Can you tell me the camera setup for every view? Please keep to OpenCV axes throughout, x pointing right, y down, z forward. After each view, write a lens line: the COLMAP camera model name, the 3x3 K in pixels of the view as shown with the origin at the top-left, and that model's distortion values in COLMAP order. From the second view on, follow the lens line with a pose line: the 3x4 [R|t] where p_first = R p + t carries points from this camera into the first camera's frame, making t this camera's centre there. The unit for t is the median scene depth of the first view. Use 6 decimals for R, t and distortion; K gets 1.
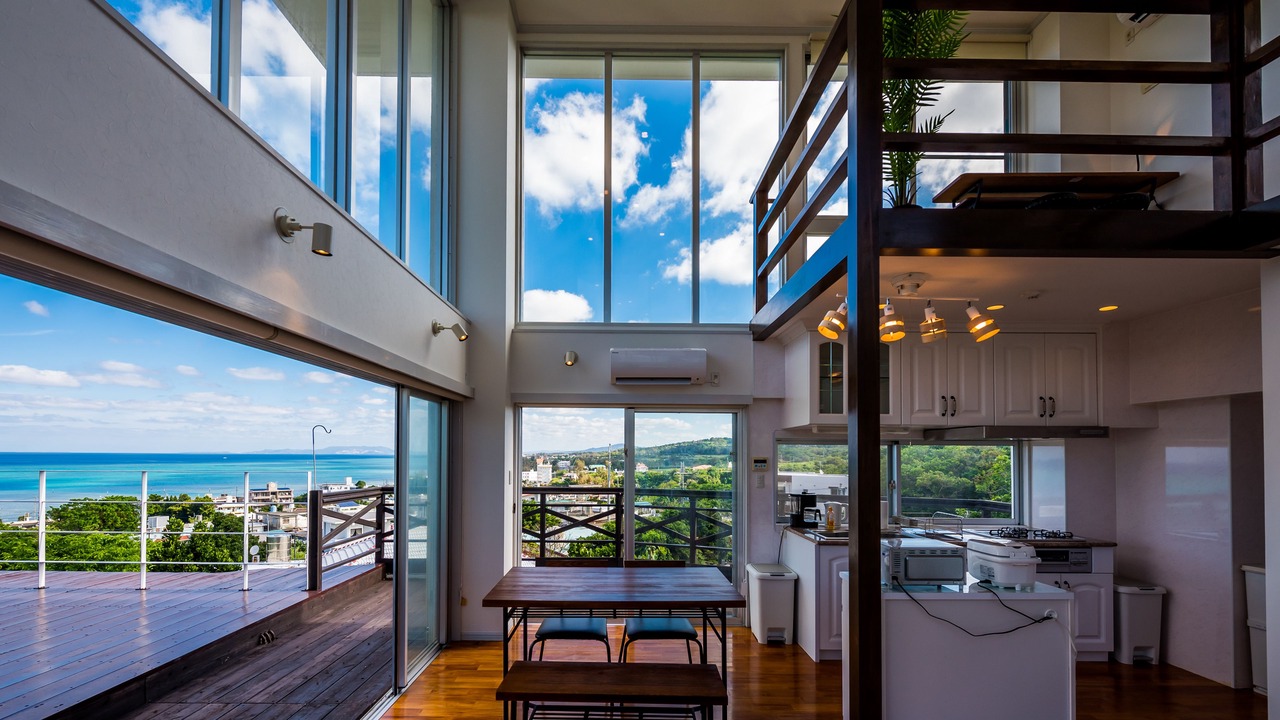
lens RADIAL K [[504.8, 0, 630.2], [0, 504.8, 445.9], [0, 0, 1]] dist [-0.003991, -0.000116]
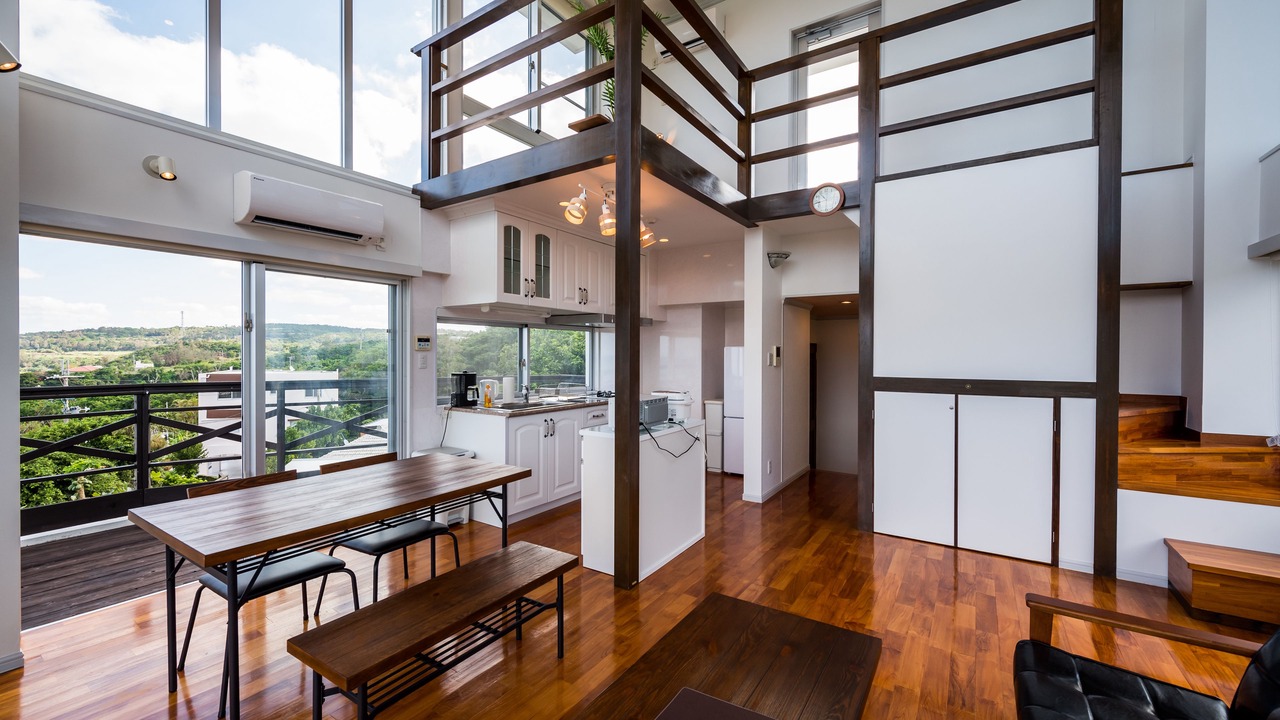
lens RADIAL K [[504.8, 0, 630.3], [0, 504.8, 356.7], [0, 0, 1]] dist [-0.003991, -0.000116]
pose [[0.564043, -0.013386, 0.825637, -0.296127], [-0.012490, 0.999616, 0.024739, 0.034022], [-0.825651, -0.024267, 0.563660, 0.168422]]
